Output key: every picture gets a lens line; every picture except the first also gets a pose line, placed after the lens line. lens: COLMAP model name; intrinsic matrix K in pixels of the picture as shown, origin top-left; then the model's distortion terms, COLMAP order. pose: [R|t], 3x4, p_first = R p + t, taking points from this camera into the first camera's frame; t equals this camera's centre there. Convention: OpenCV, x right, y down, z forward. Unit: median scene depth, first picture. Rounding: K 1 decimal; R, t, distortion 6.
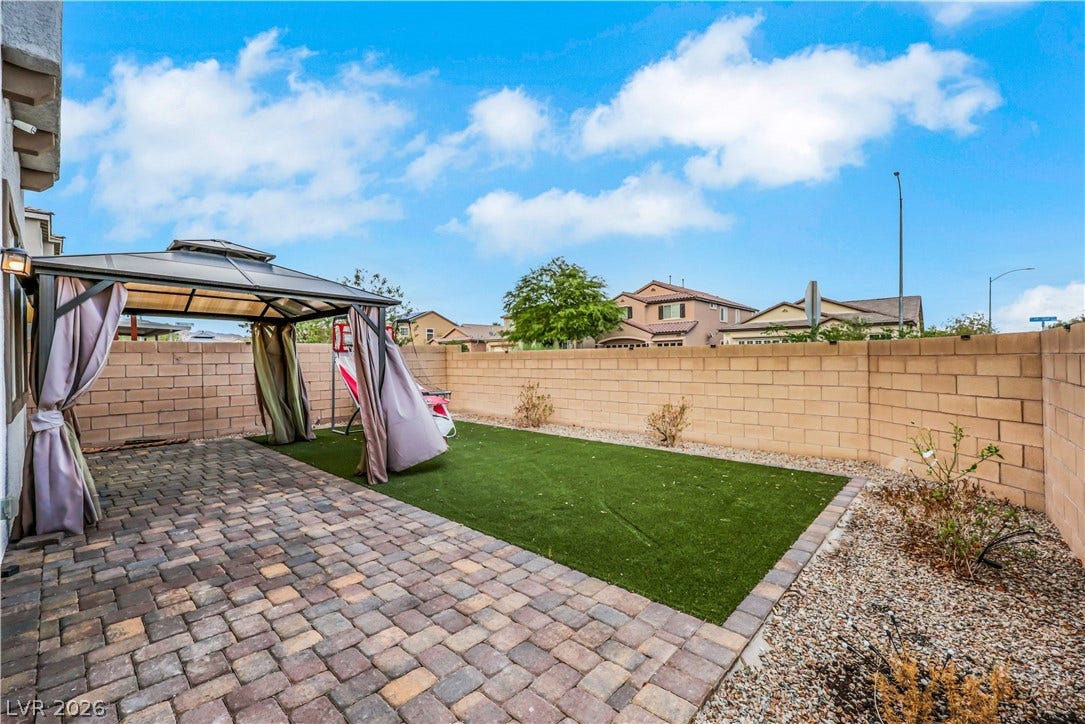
lens RADIAL K [[468.9, 0, 541.3], [0, 468.9, 362.2], [0, 0, 1]] dist [0.001834, -0.000070]
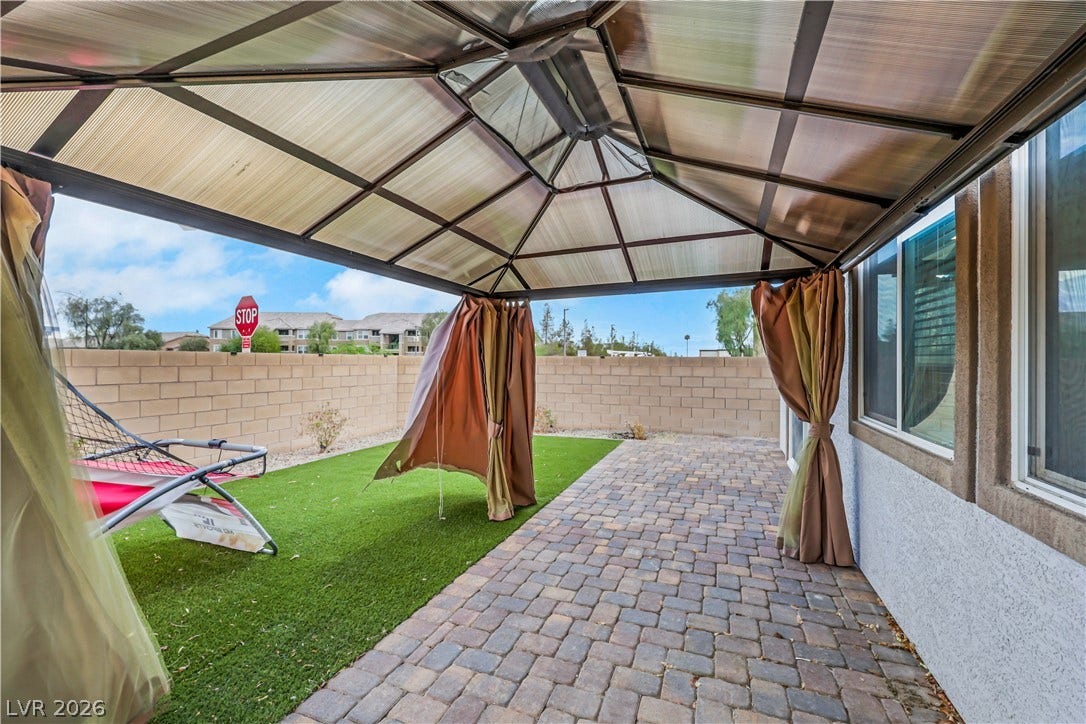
lens RADIAL K [[440.1, 0, 545.5], [0, 440.1, 360.3], [0, 0, 1]] dist [0.000837, 0.000336]
pose [[-0.378849, 0.008111, 0.925423, -1.515303], [0.003361, 0.999967, -0.007388, -0.023708], [-0.925453, 0.000311, -0.378863, 1.686995]]
